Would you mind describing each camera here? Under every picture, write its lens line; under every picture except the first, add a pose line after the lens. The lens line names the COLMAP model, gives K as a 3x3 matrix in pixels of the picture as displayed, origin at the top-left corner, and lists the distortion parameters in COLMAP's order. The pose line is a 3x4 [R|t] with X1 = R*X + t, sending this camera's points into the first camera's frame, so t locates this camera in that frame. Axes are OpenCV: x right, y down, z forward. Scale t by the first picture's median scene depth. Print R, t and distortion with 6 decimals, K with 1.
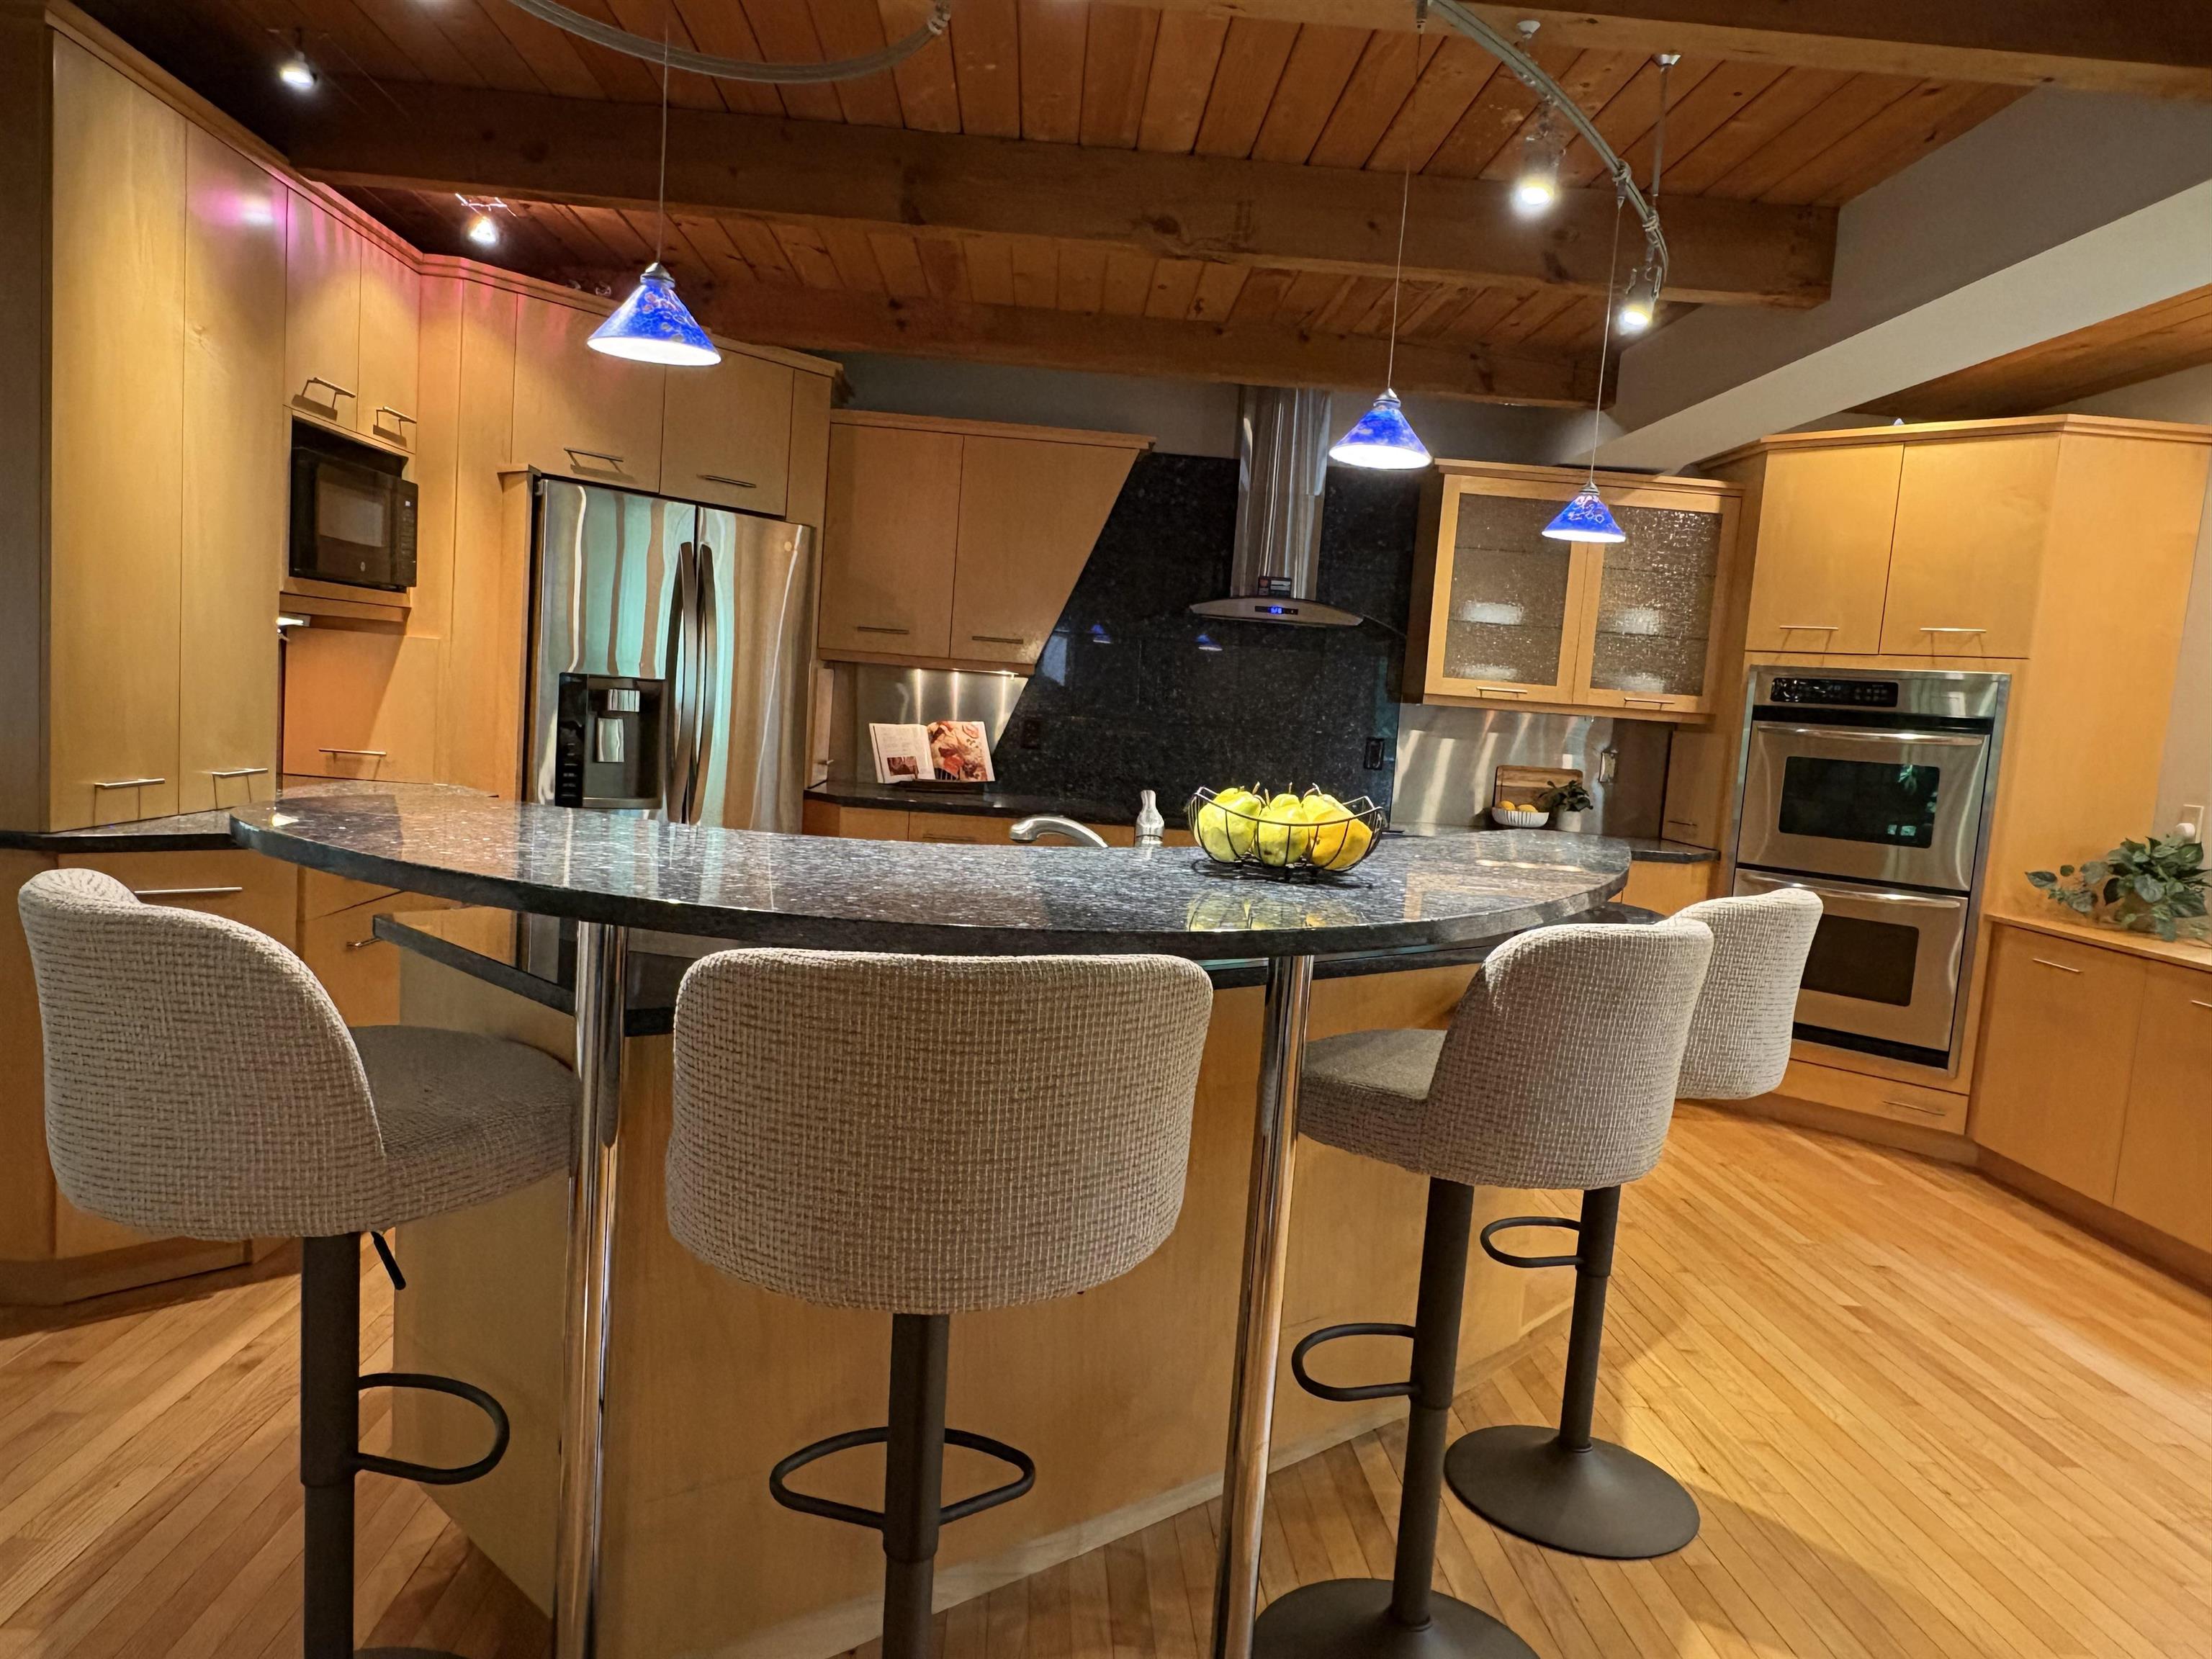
lens RADIAL K [[1427.8, 0, 1101.8], [0, 1427.8, 831.4], [0, 0, 1]] dist [-0.007442, 0.004299]
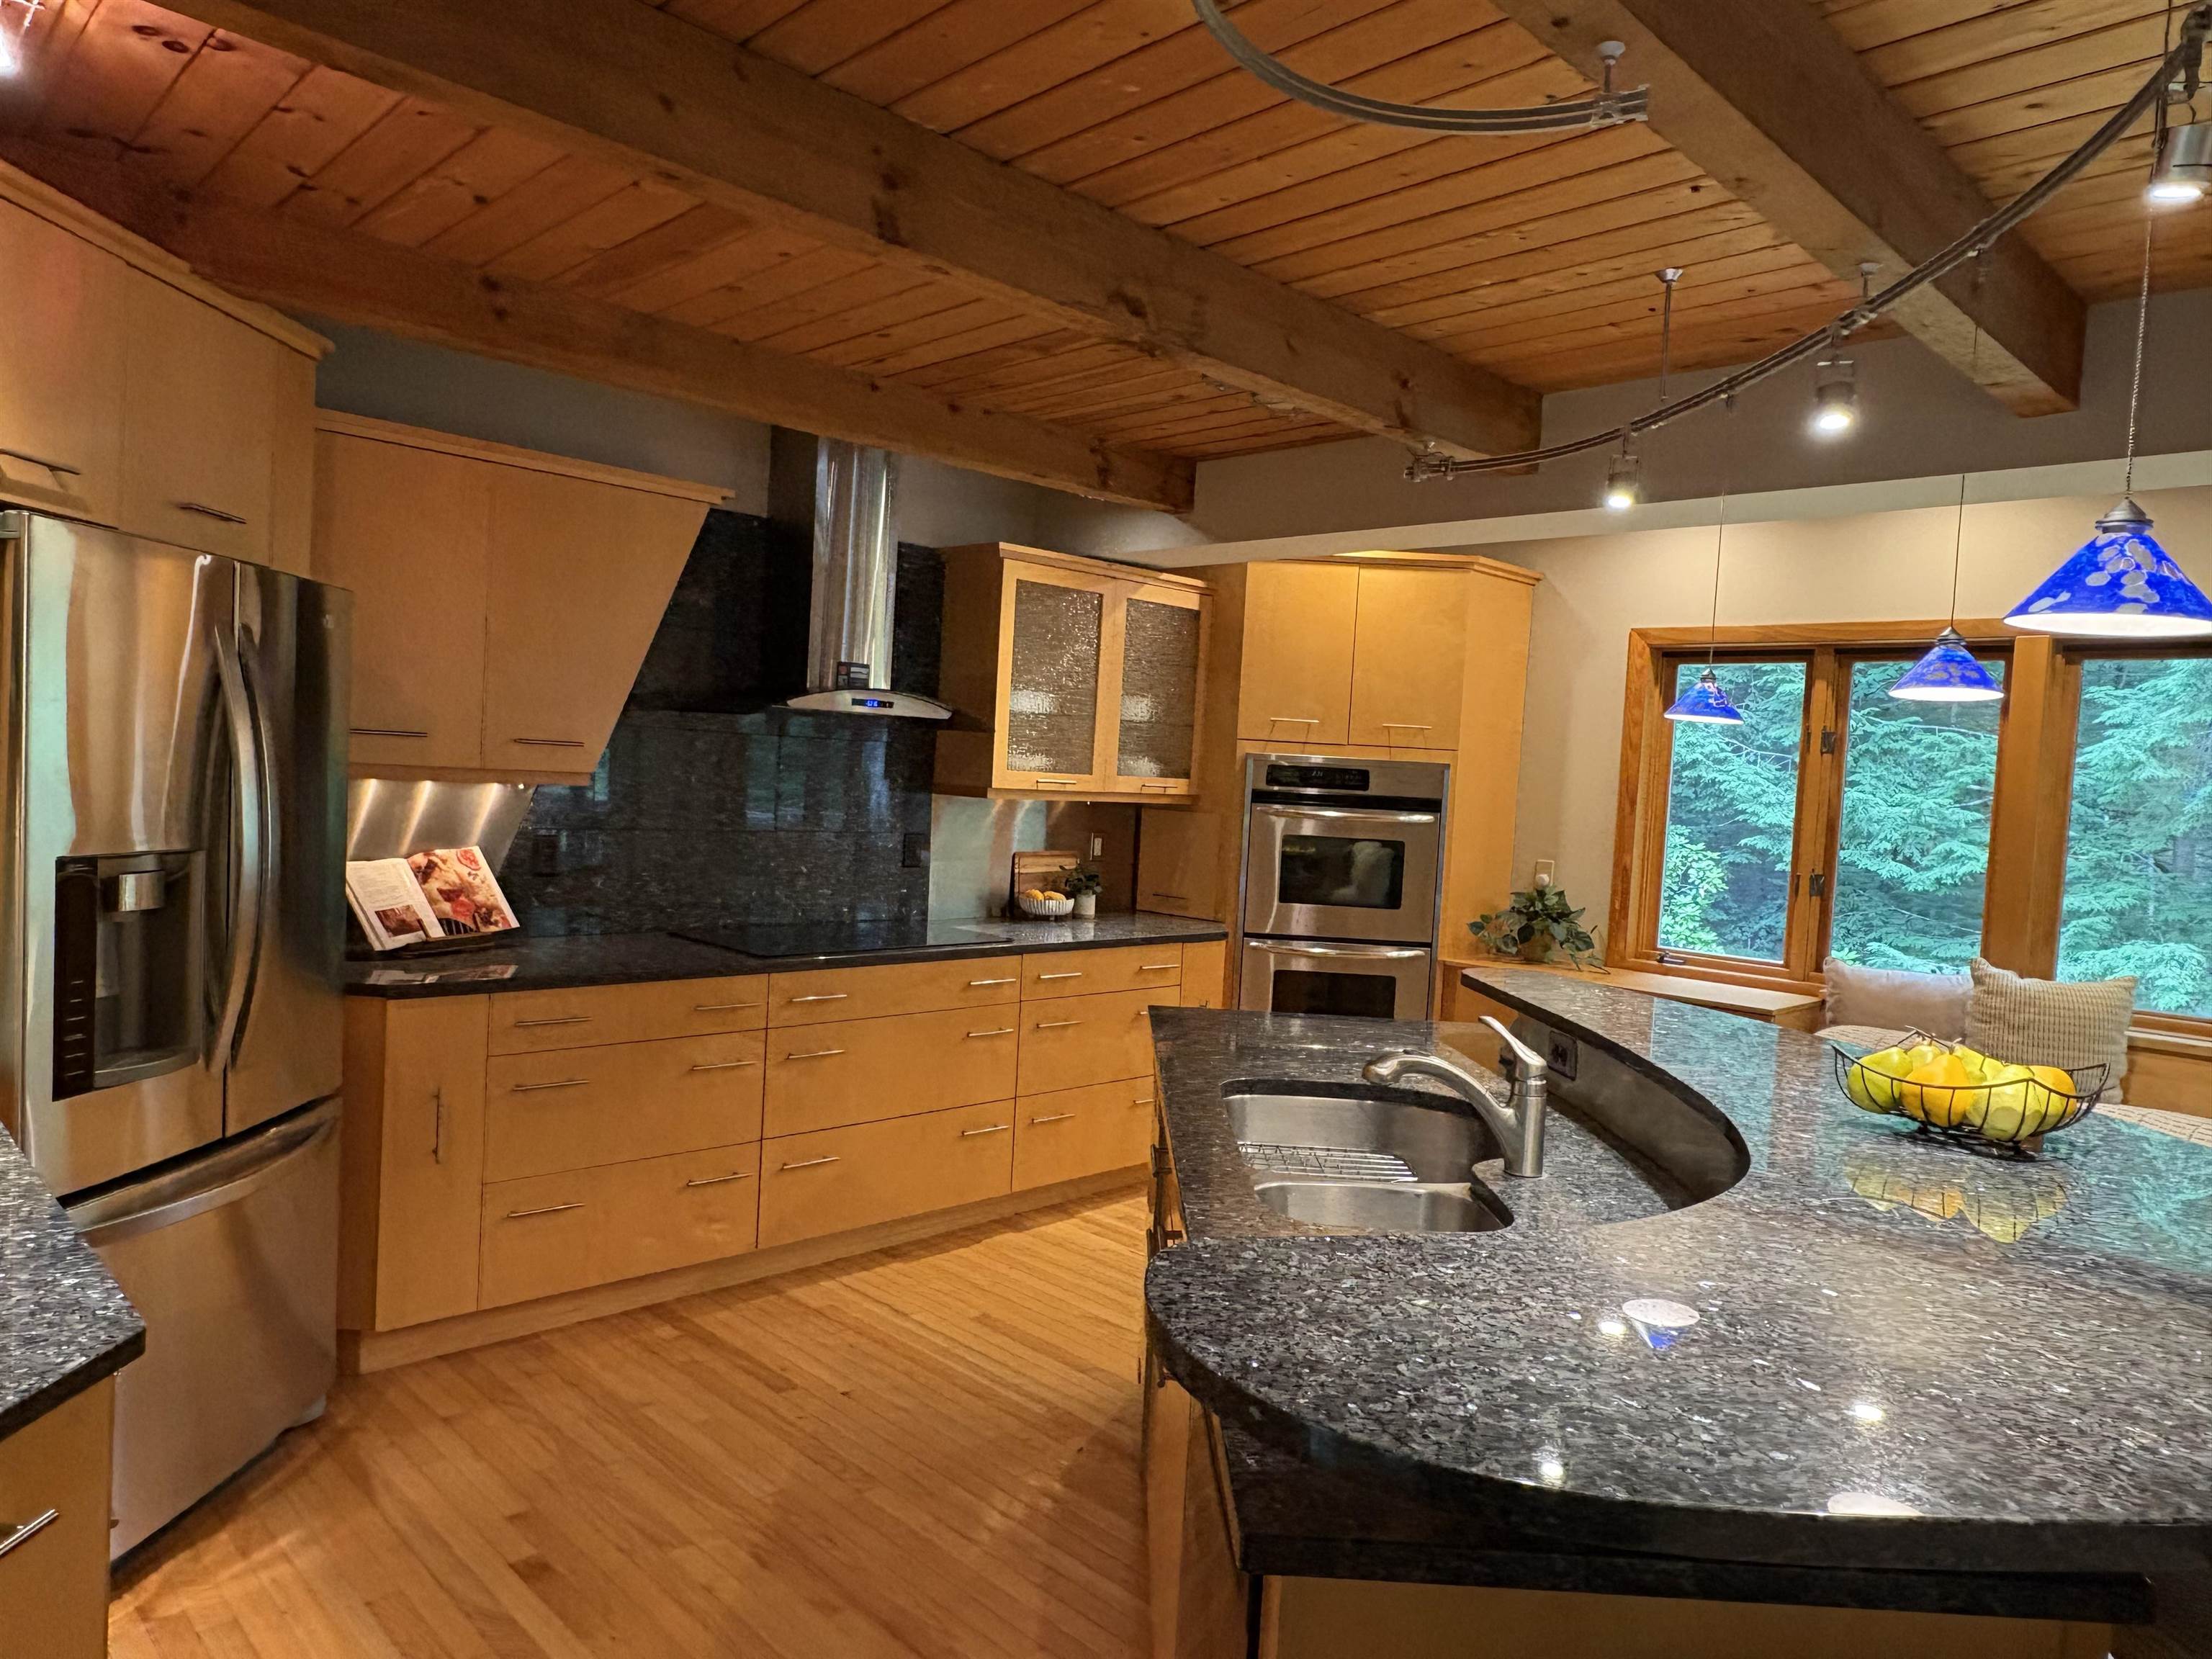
lens RADIAL K [[1427.8, 0, 1106.1], [0, 1427.8, 836.3], [0, 0, 1]] dist [-0.007442, 0.004299]
pose [[0.742565, -0.063813, 0.666727, -0.358428], [0.061521, 0.997741, 0.026976, -0.088076], [-0.666942, 0.020986, 0.744814, 0.252236]]
